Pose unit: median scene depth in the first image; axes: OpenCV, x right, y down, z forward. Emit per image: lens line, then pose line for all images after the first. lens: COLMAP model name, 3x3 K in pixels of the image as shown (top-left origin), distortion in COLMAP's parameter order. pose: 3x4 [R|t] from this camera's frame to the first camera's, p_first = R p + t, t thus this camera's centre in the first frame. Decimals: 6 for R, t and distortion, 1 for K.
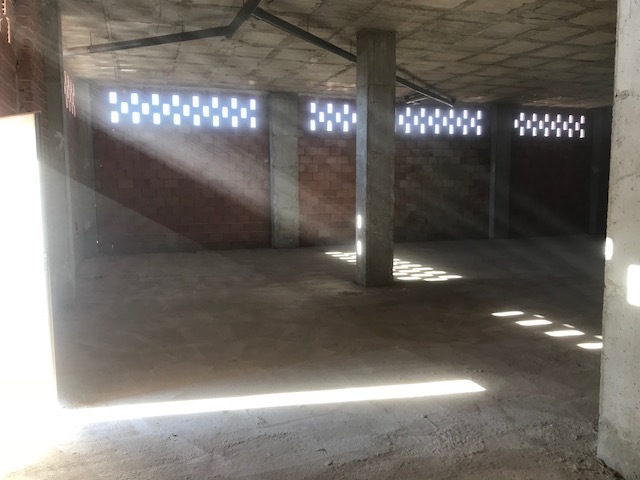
lens RADIAL K [[529.5, 0, 320.0], [0, 529.5, 240.0], [0, 0, 1]] dist [0.007636, -0.012767]
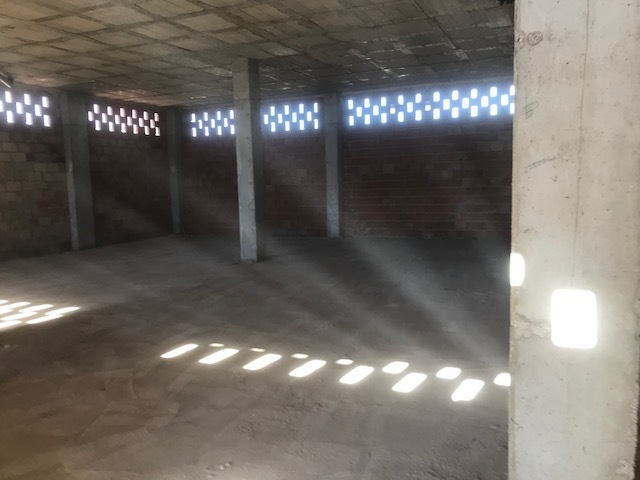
lens RADIAL K [[529.5, 0, 320.0], [0, 529.5, 240.0], [0, 0, 1]] dist [0.007636, -0.012767]
pose [[0.683763, -0.095257, 0.723460, -0.028559], [0.098004, 0.994448, 0.038311, -0.018388], [-0.723093, 0.044706, 0.689302, 0.184427]]
